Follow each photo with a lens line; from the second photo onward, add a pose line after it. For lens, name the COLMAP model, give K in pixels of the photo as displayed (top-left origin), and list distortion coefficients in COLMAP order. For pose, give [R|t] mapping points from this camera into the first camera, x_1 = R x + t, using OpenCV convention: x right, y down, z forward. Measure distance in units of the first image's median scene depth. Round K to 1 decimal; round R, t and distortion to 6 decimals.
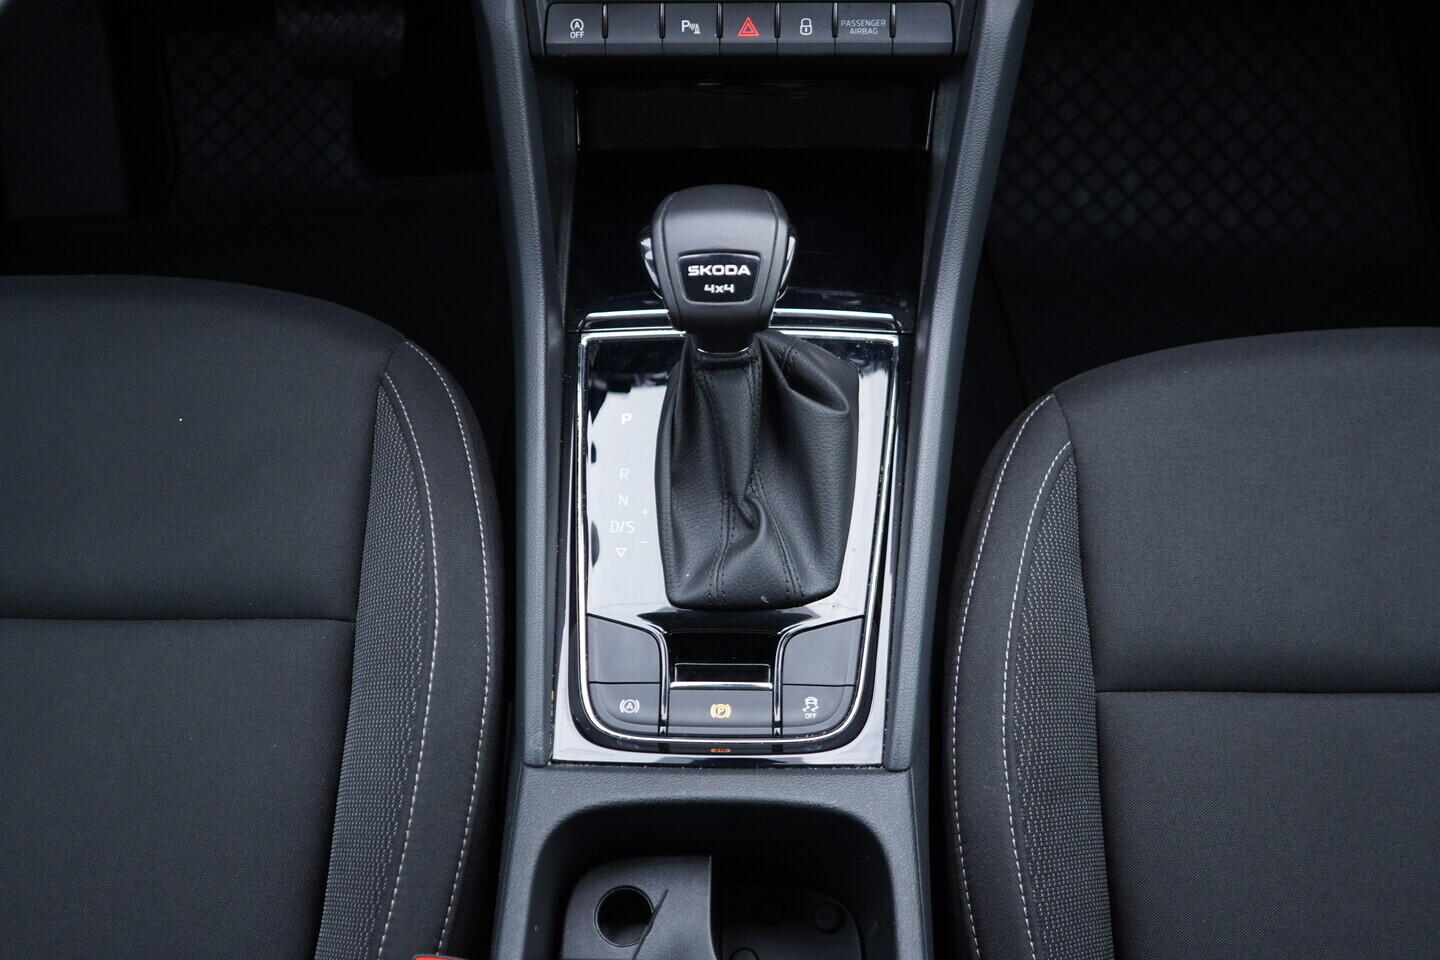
lens RADIAL K [[1492.7, 0, 720.0], [0, 1492.7, 480.0], [0, 0, 1]] dist [0.005243, 0.008680]
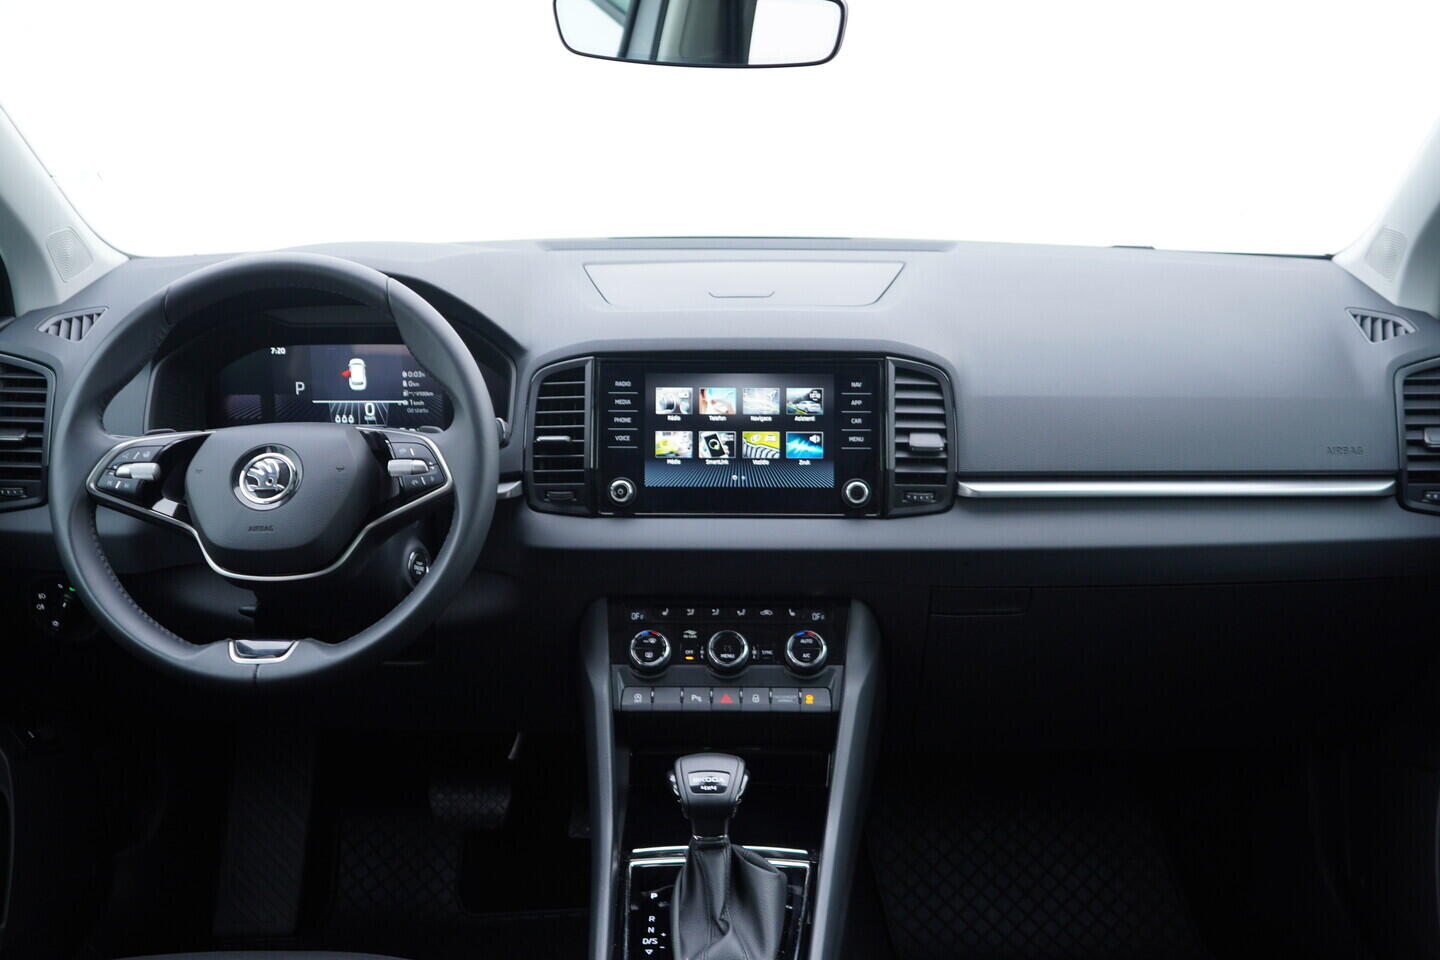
lens RADIAL K [[1490.9, 0, 722.8], [0, 1490.9, 504.6], [0, 0, 1]] dist [0.011112, -0.006769]
pose [[0.999851, 0.017201, -0.001270, 0.012749], [-0.014143, 0.775509, -0.631179, 0.732028], [-0.009873, 0.631103, 0.775637, -0.672701]]
